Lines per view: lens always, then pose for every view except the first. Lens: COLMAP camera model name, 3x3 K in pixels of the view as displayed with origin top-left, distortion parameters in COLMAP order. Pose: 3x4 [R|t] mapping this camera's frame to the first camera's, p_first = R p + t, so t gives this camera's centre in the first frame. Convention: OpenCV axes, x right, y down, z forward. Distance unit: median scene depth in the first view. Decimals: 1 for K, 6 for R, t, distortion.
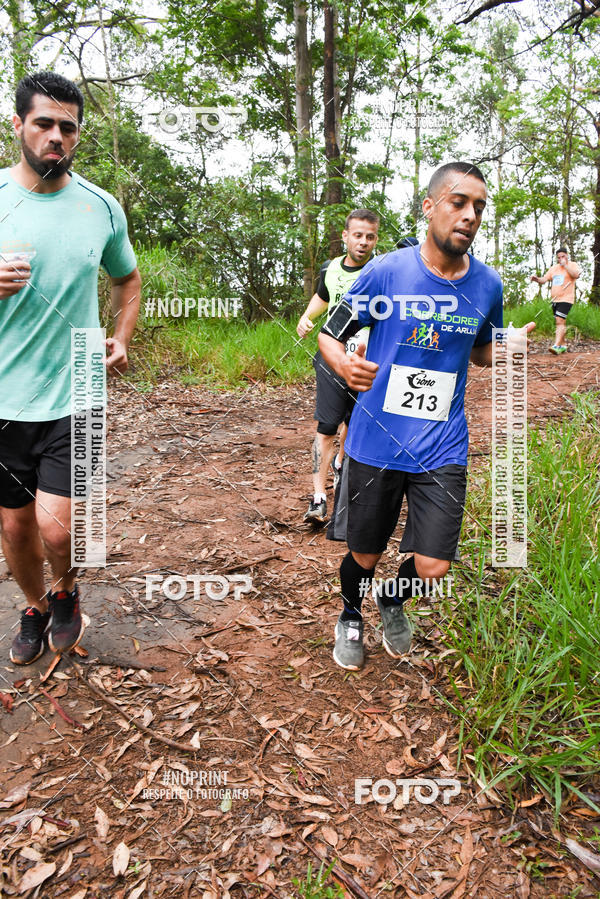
lens RADIAL K [[712.3, 0, 300.2], [0, 712.3, 450.9], [0, 0, 1]] dist [-0.141975, 0.100945]
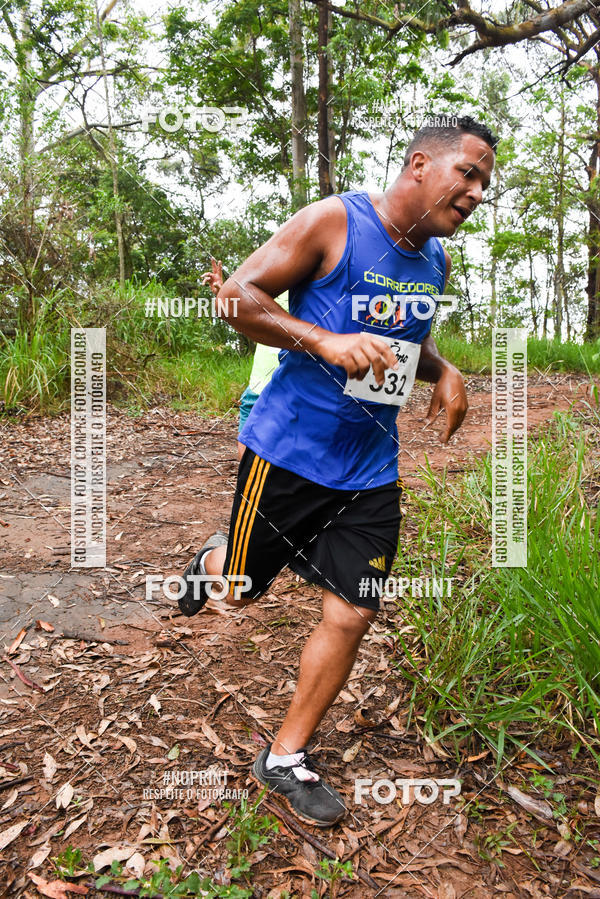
lens RADIAL K [[716.2, 0, 300.0], [0, 716.2, 449.5], [0, 0, 1]] dist [-0.139465, 0.104371]
pose [[0.999995, 0.002117, -0.002393, 0.052131], [-0.002272, 0.997768, -0.066737, 0.087629], [0.002246, 0.066742, 0.997768, -0.034381]]
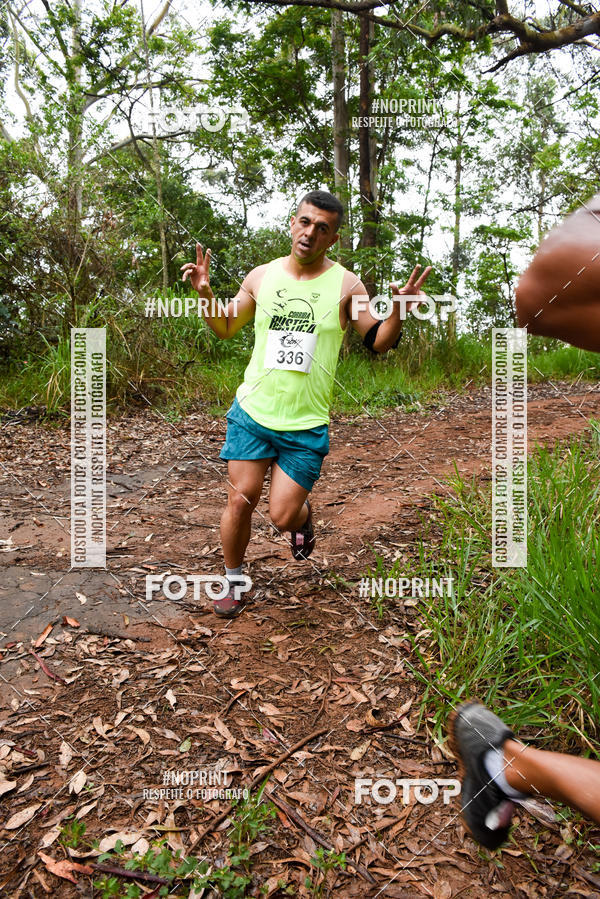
lens RADIAL K [[716.2, 0, 300.0], [0, 716.2, 449.5], [0, 0, 1]] dist [-0.139465, 0.104371]
pose [[0.997940, 0.011277, -0.063159, 0.083002], [-0.016151, 0.996884, -0.077205, 0.094019], [0.062092, 0.078066, 0.995013, -0.048564]]
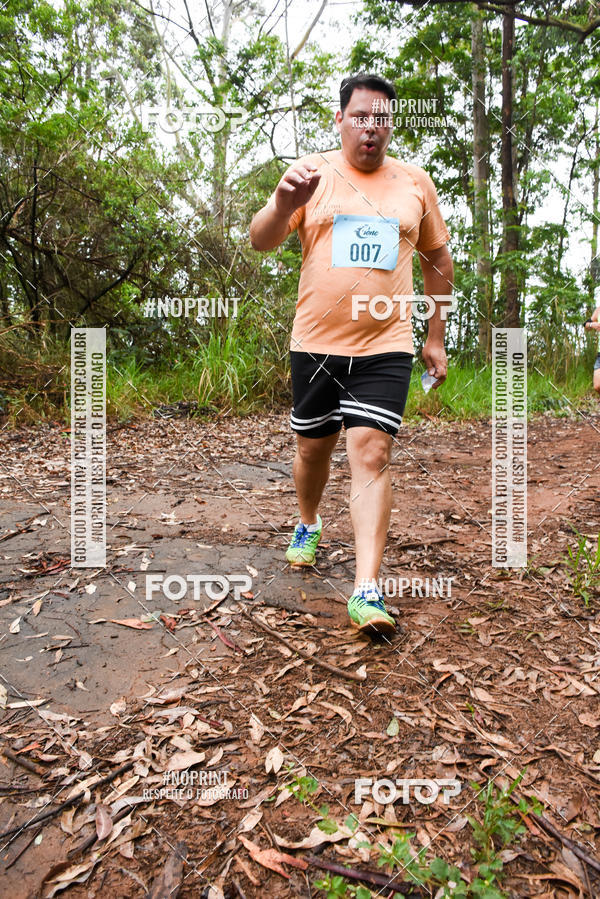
lens RADIAL K [[697.1, 0, 300.0], [0, 697.1, 449.5], [0, 0, 1]] dist [-0.148000, 0.095247]
pose [[0.970446, 0.031053, -0.239311, -0.016297], [-0.055011, 0.994043, -0.094090, 0.158302], [0.234964, 0.104474, 0.966373, 0.057590]]
